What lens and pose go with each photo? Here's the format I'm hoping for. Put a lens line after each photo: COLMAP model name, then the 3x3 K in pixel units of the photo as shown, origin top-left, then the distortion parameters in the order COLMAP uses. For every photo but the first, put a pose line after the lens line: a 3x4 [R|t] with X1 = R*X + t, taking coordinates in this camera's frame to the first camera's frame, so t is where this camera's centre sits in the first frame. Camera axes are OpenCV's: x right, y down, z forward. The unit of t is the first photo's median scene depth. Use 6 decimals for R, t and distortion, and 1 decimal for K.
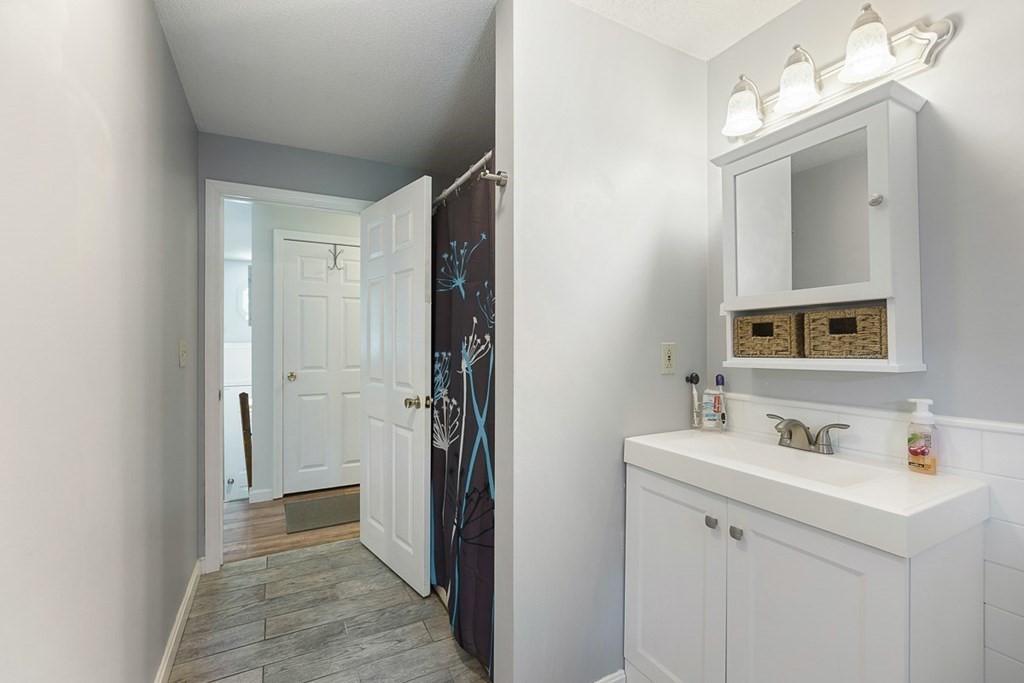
lens RADIAL K [[441.2, 0, 505.3], [0, 441.2, 341.8], [0, 0, 1]] dist [-0.002378, 0.000414]
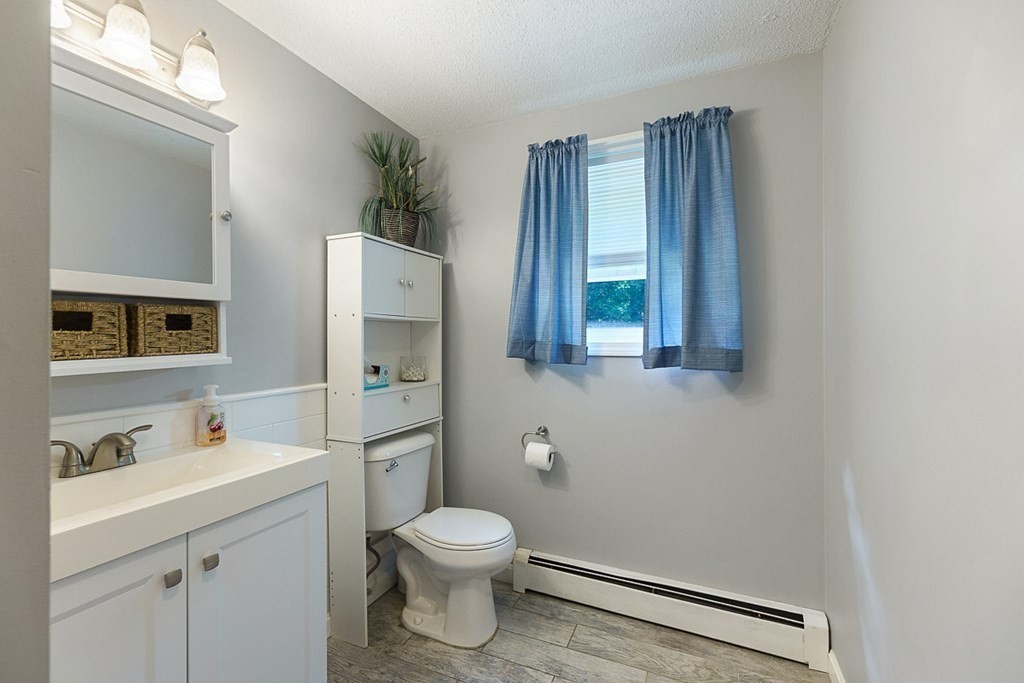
lens RADIAL K [[441.2, 0, 505.3], [0, 441.2, 341.8], [0, 0, 1]] dist [-0.002378, 0.000414]
pose [[-0.617317, -0.003276, 0.786707, -0.469478], [0.001160, 0.999986, 0.005074, 0.003966], [-0.786713, 0.004045, -0.617305, 1.014985]]
